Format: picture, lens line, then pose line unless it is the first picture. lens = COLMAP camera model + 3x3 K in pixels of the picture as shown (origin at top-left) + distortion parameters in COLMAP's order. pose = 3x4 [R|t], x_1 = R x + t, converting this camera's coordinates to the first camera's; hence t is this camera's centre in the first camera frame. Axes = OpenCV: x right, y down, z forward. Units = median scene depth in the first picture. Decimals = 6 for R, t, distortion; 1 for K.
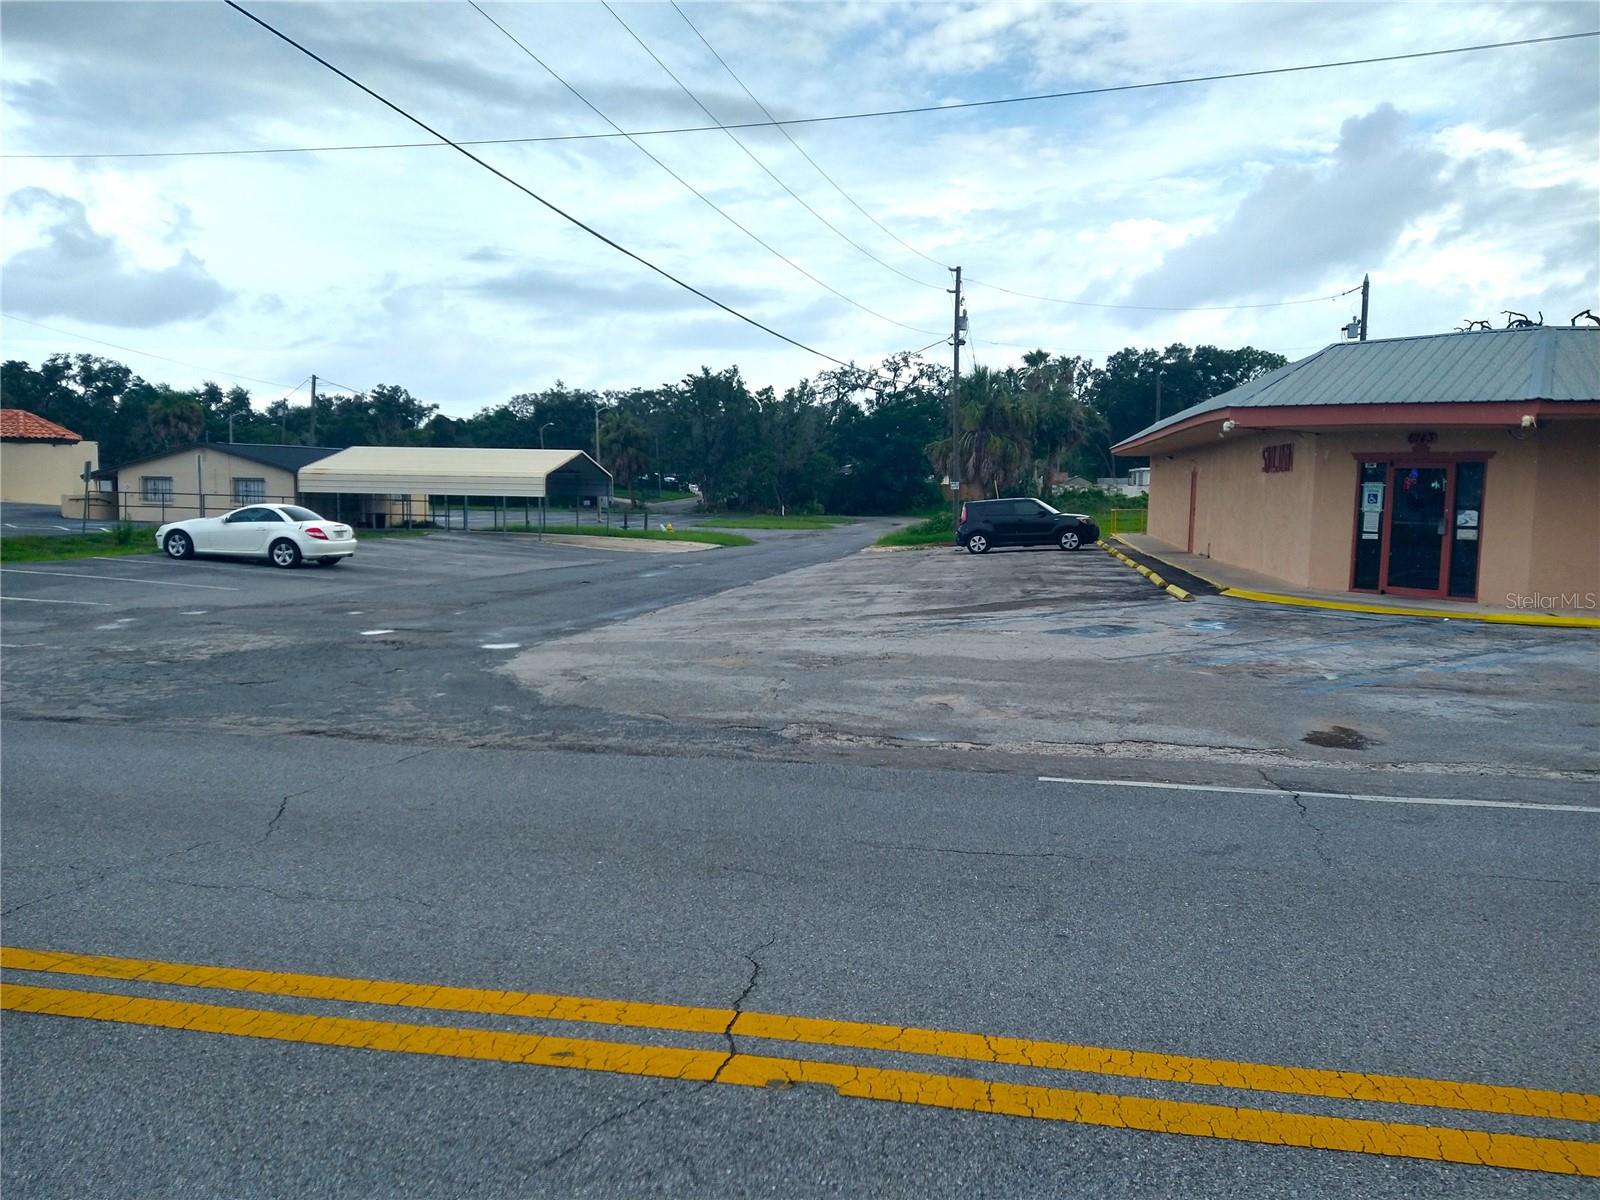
lens RADIAL K [[1112.0, 0, 794.2], [0, 1112.0, 576.0], [0, 0, 1]] dist [0.088392, -0.118016]
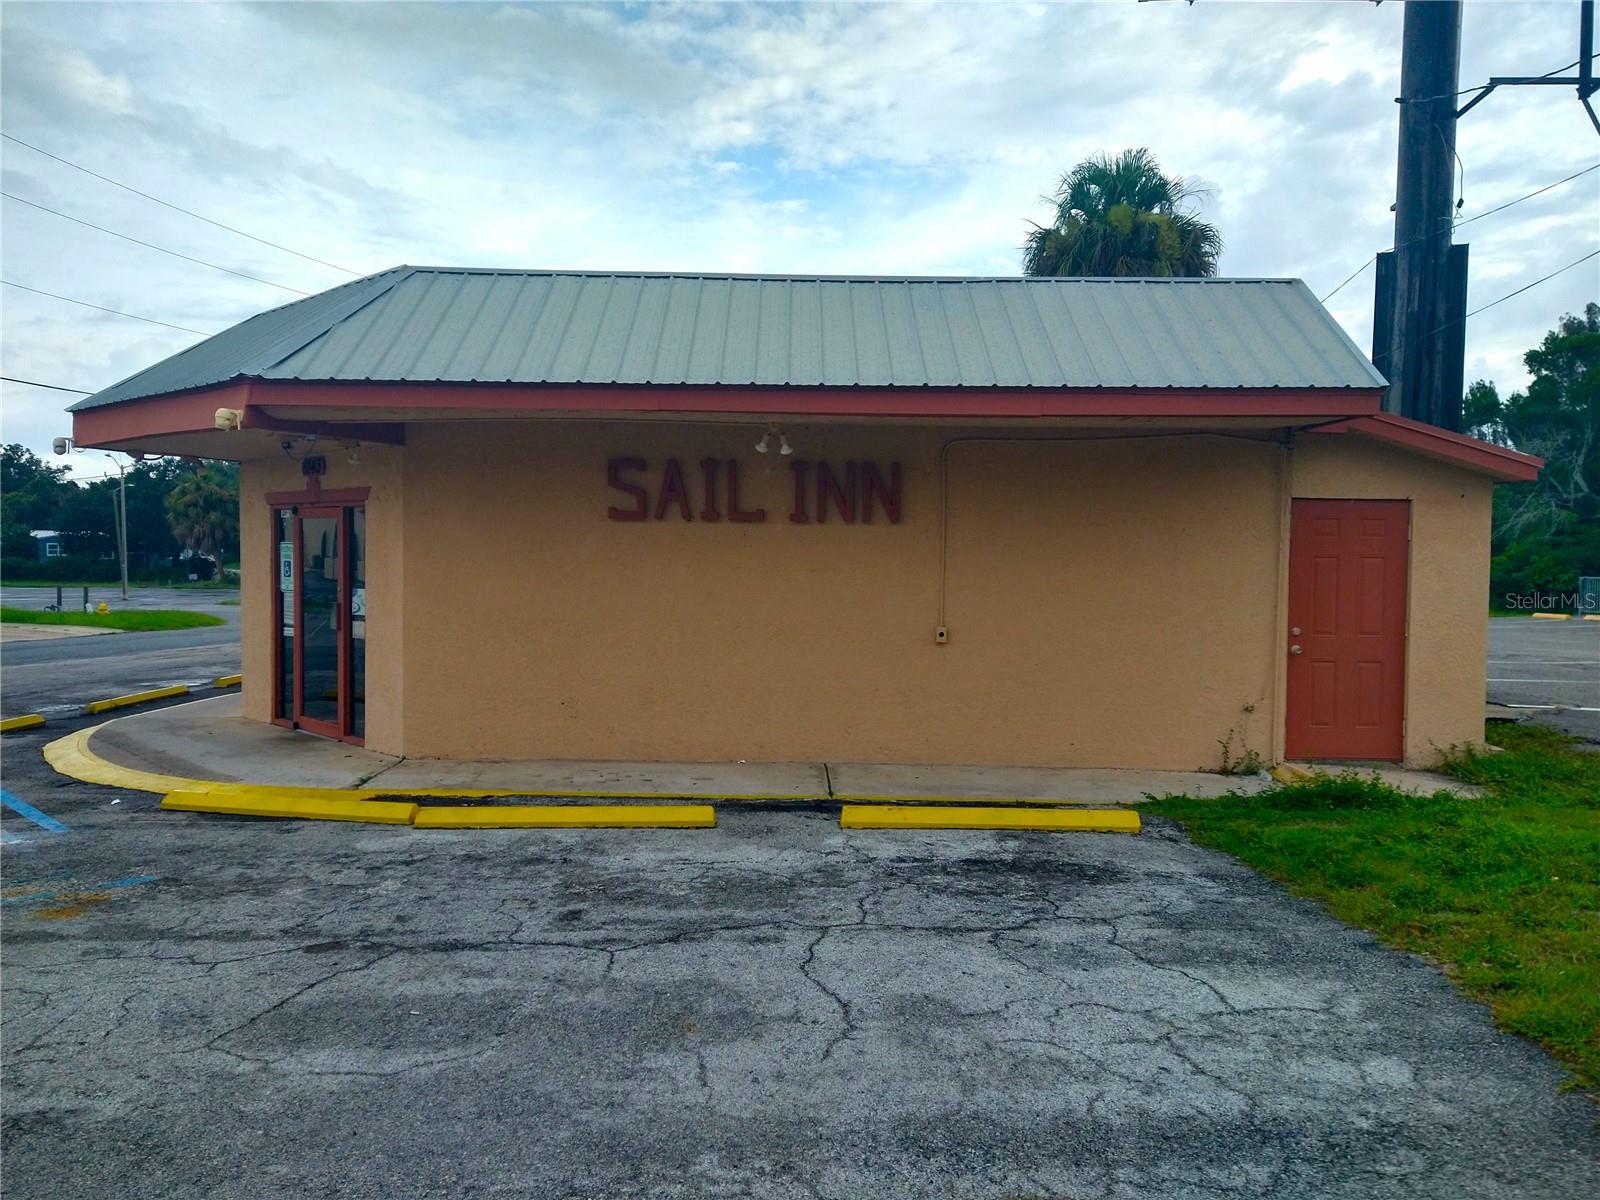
lens RADIAL K [[1153.5, 0, 801.0], [0, 1153.5, 630.3], [0, 0, 1]] dist [0.003056, -0.023935]
pose [[0.974546, -0.012044, 0.223866, 0.638089], [0.016409, 0.999710, -0.017647, -0.020430], [-0.223588, 0.020871, 0.974460, 0.339992]]
